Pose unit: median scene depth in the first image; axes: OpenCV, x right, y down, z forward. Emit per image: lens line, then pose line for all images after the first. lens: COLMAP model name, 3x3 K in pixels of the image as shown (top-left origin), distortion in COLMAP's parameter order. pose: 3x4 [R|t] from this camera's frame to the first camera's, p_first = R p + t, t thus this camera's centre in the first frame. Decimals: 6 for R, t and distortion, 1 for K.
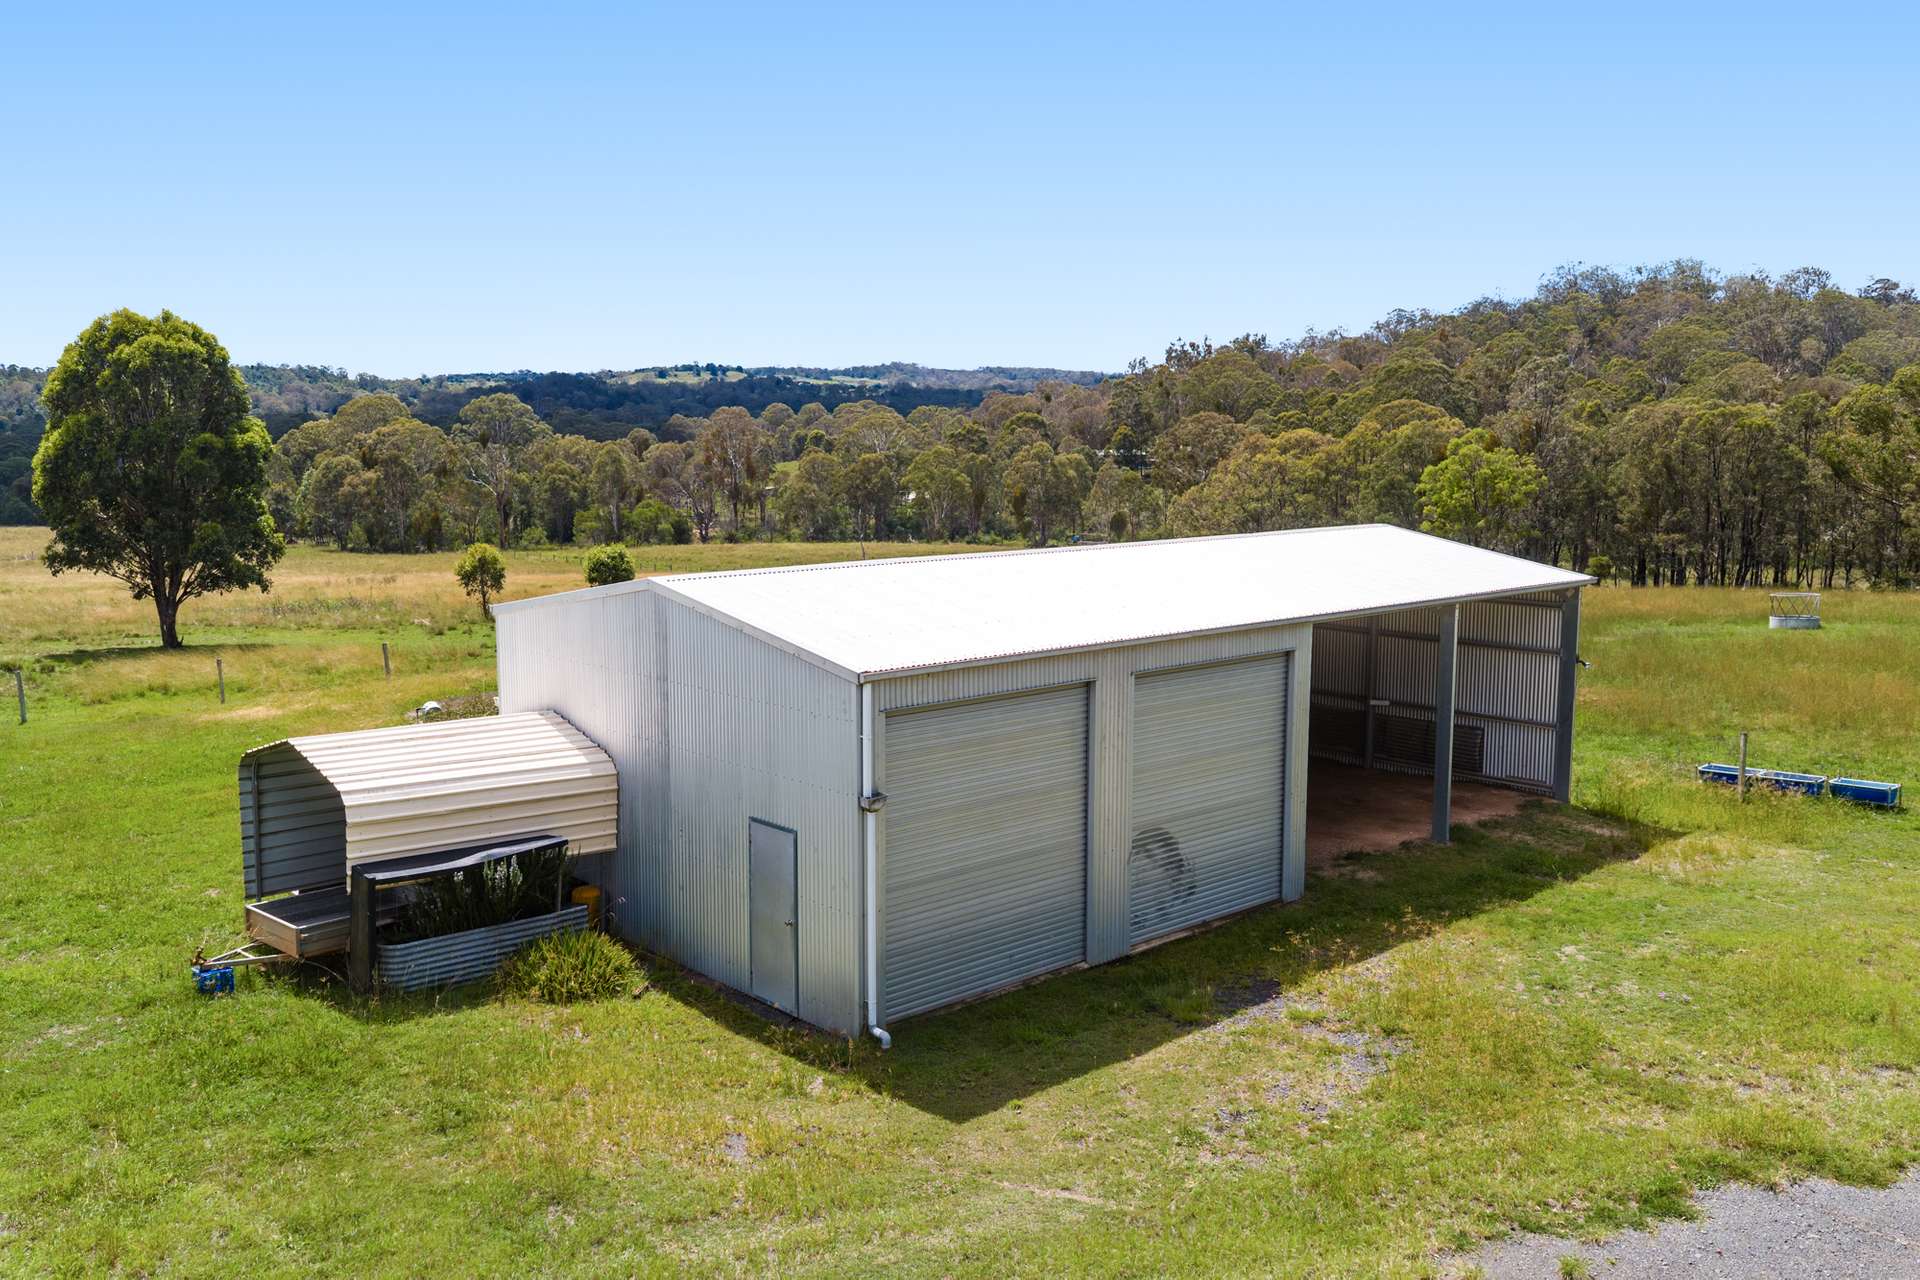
lens RADIAL K [[1563.3, 0, 969.7], [0, 1563.3, 645.1], [0, 0, 1]] dist [-0.009560, -0.005701]
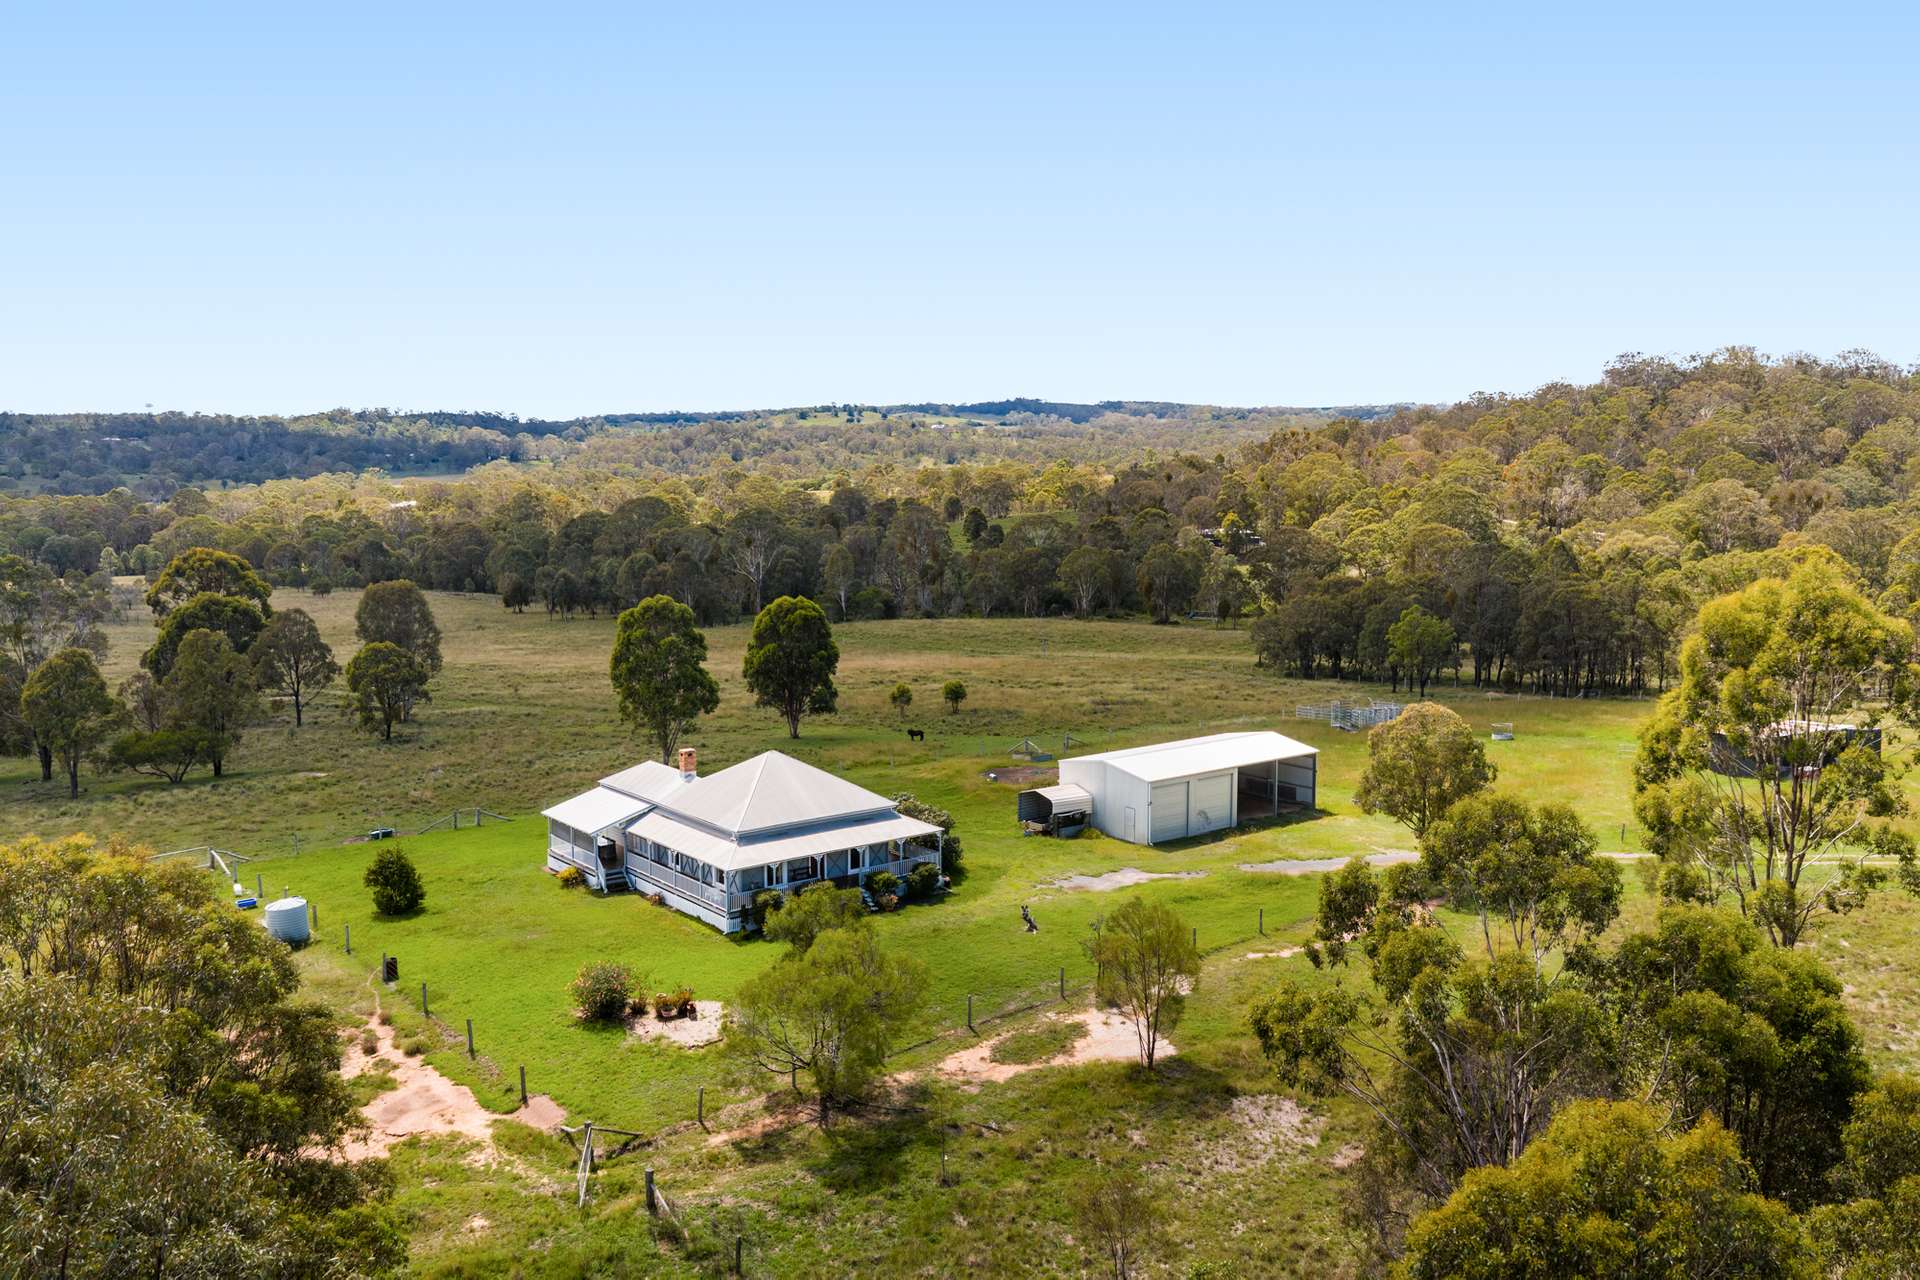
lens RADIAL K [[1563.3, 0, 961.4], [0, 1563.3, 633.9], [0, 0, 1]] dist [-0.009560, -0.005701]
pose [[0.996811, 0.004815, -0.079659, -0.018444], [-0.006380, 0.999791, -0.019412, -0.025011], [0.079549, 0.019858, 0.996633, -0.296606]]
